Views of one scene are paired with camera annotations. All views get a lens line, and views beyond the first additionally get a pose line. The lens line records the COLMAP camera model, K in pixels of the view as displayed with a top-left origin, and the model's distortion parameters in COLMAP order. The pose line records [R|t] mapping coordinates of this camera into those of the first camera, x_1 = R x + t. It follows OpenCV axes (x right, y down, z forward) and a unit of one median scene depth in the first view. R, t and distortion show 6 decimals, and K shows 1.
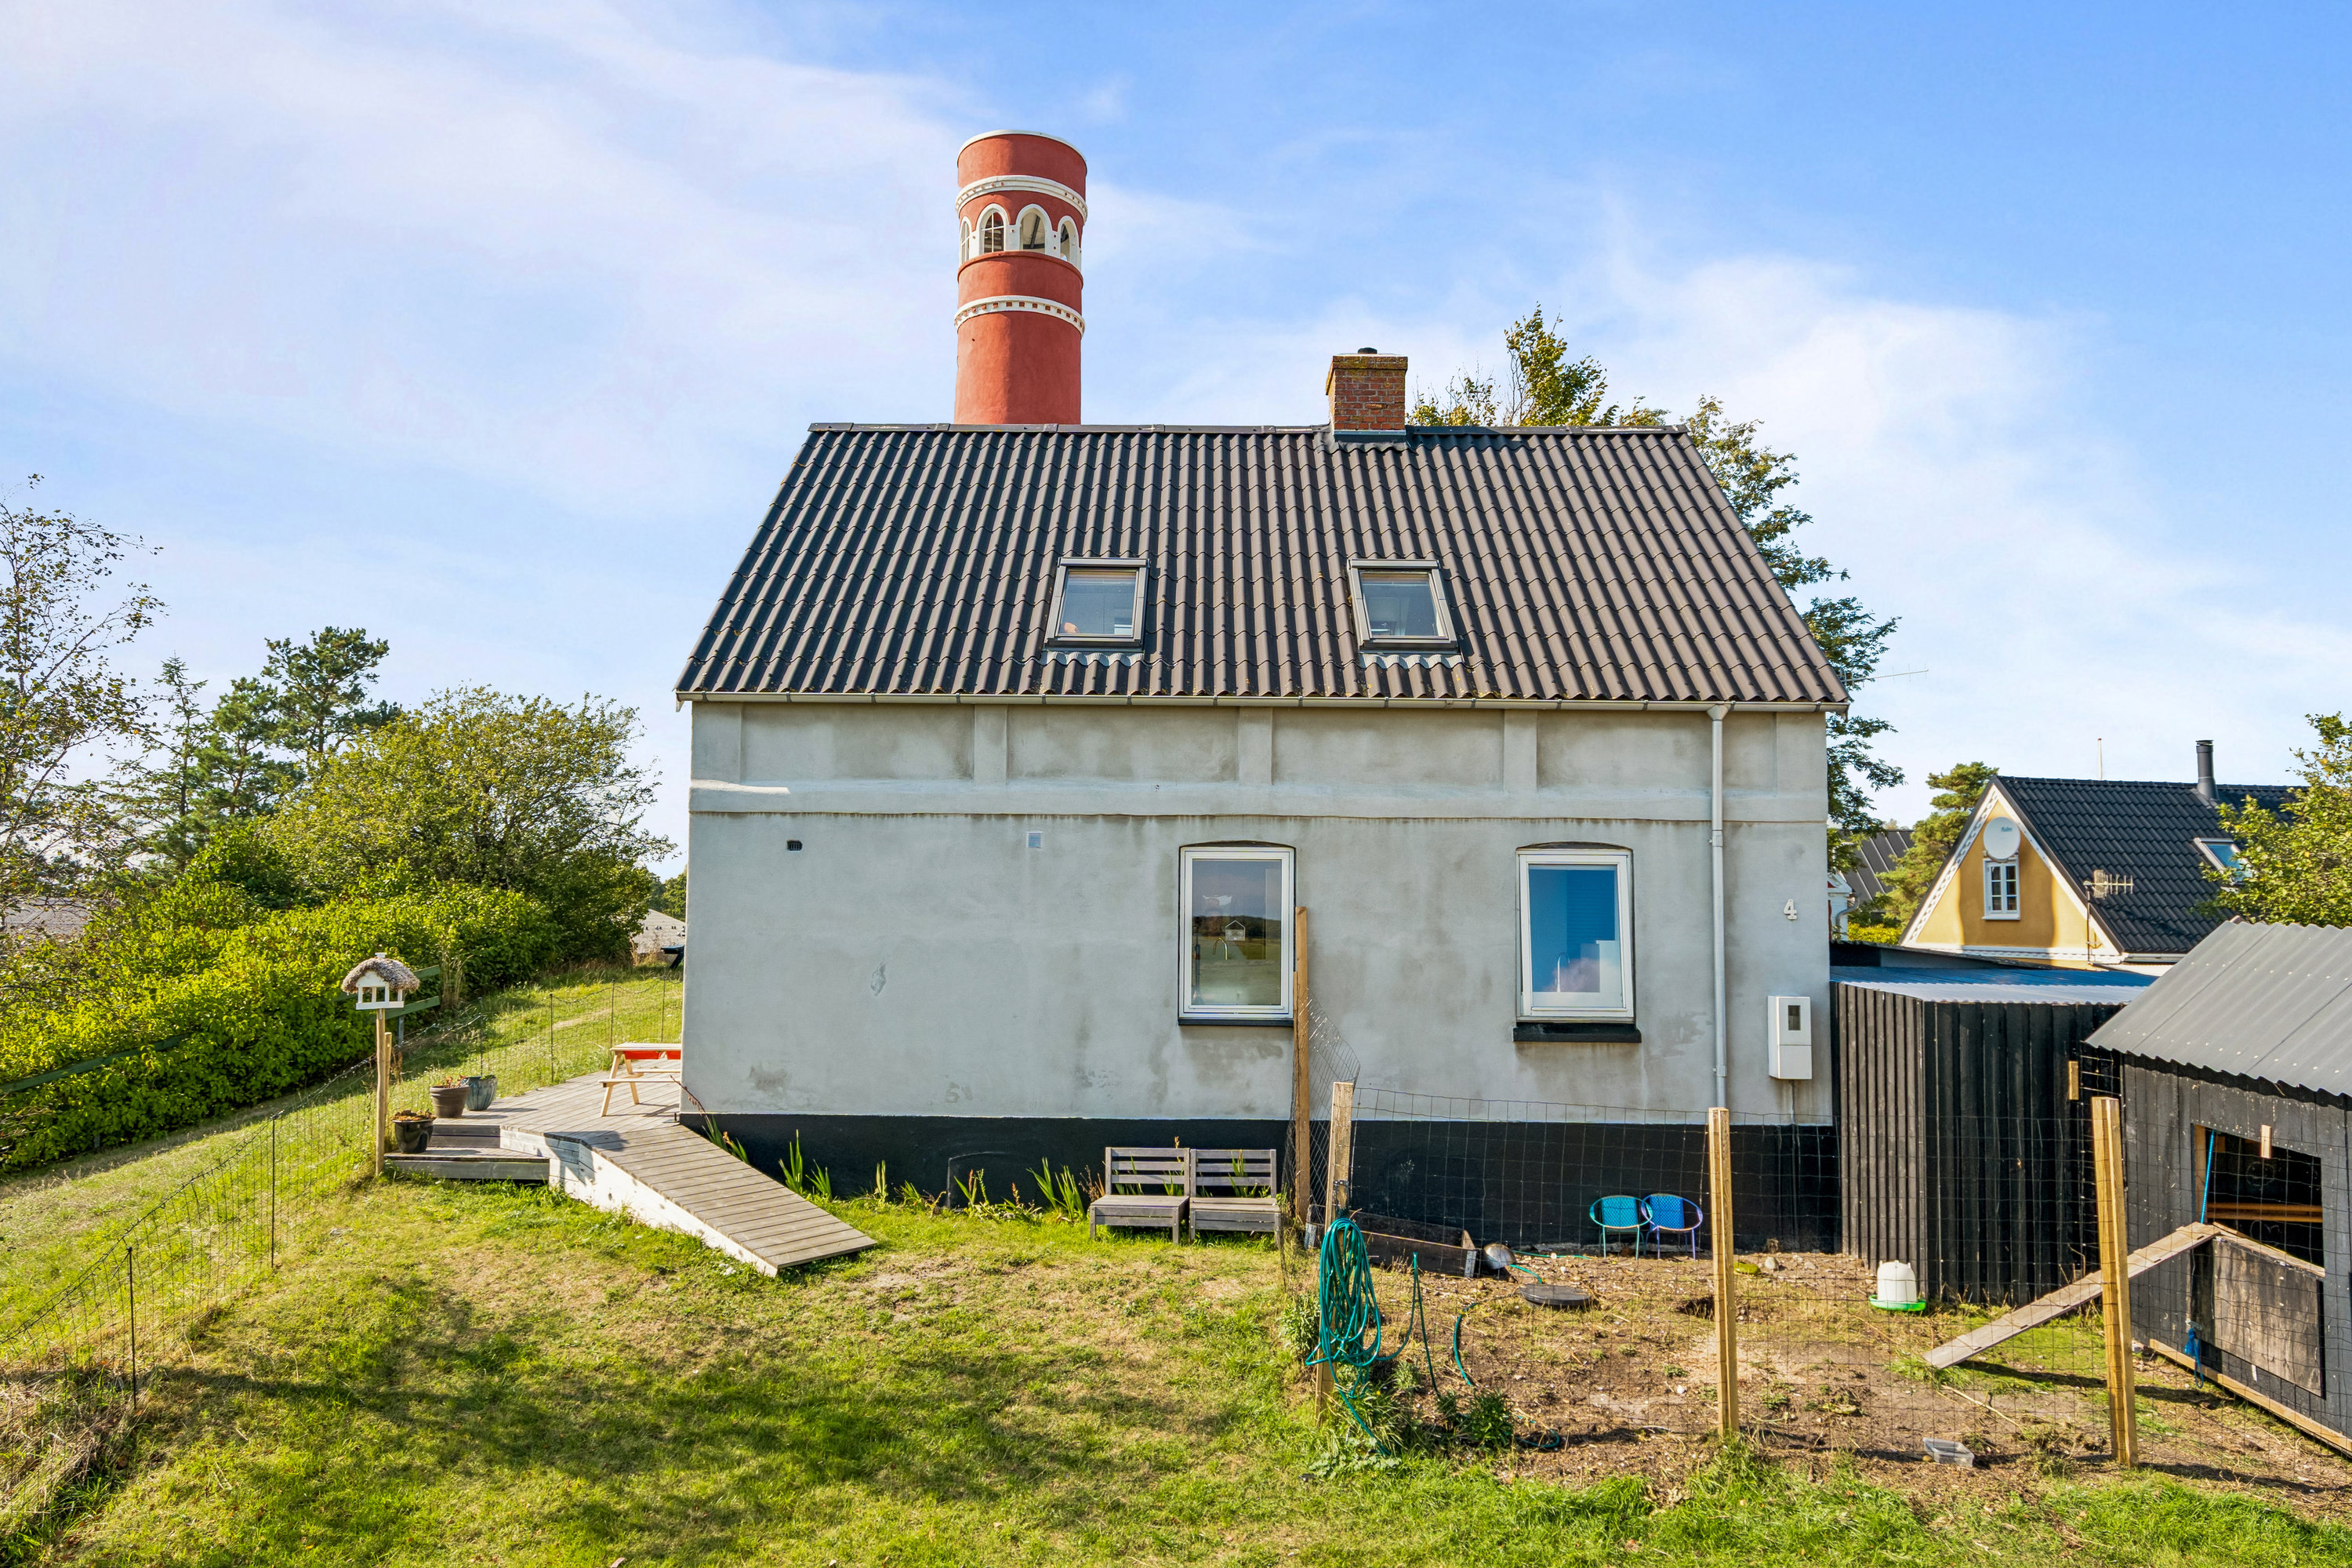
lens RADIAL K [[1346.6, 0, 1176.0], [0, 1346.6, 784.0], [0, 0, 1]] dist [0.000649, 0.001126]
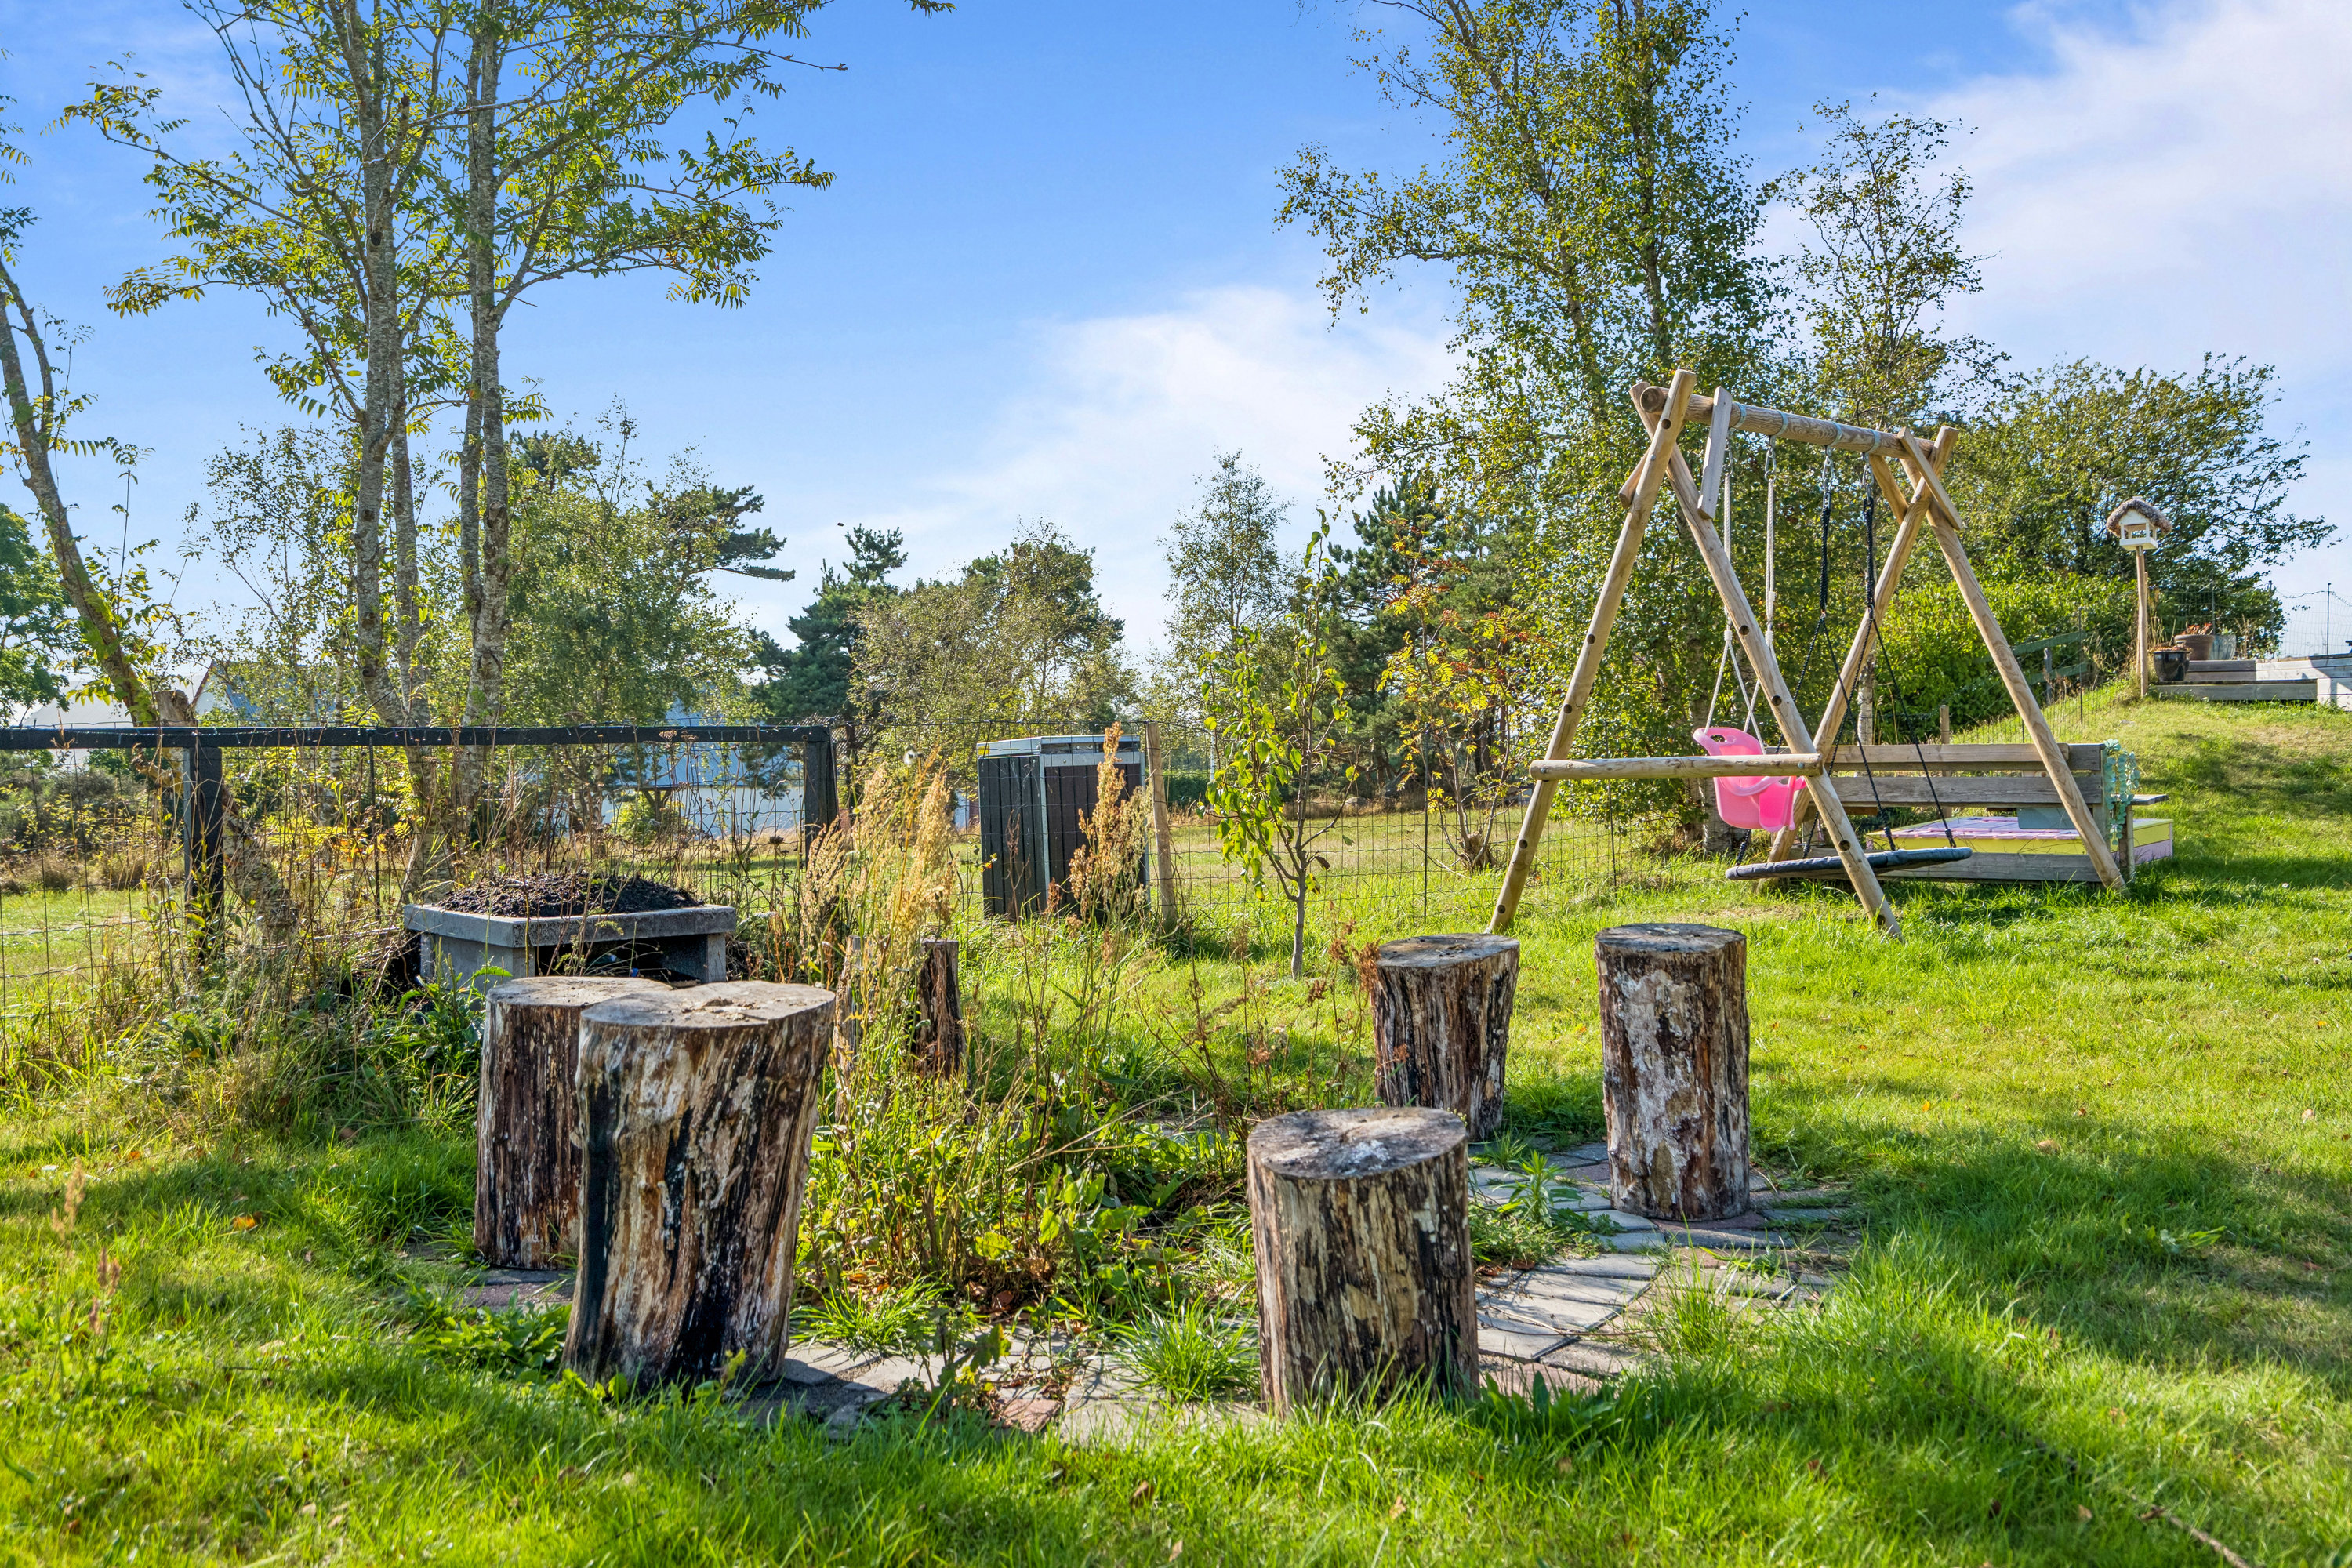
lens RADIAL K [[2064.5, 0, 1175.2], [0, 2064.5, 819.9], [0, 0, 1]] dist [0.007324, 0.006950]
pose [[0.696253, 0.020252, -0.717511, 0.053989], [0.030328, 0.997879, 0.057595, 0.265145], [0.717156, -0.061862, 0.694162, -0.689426]]
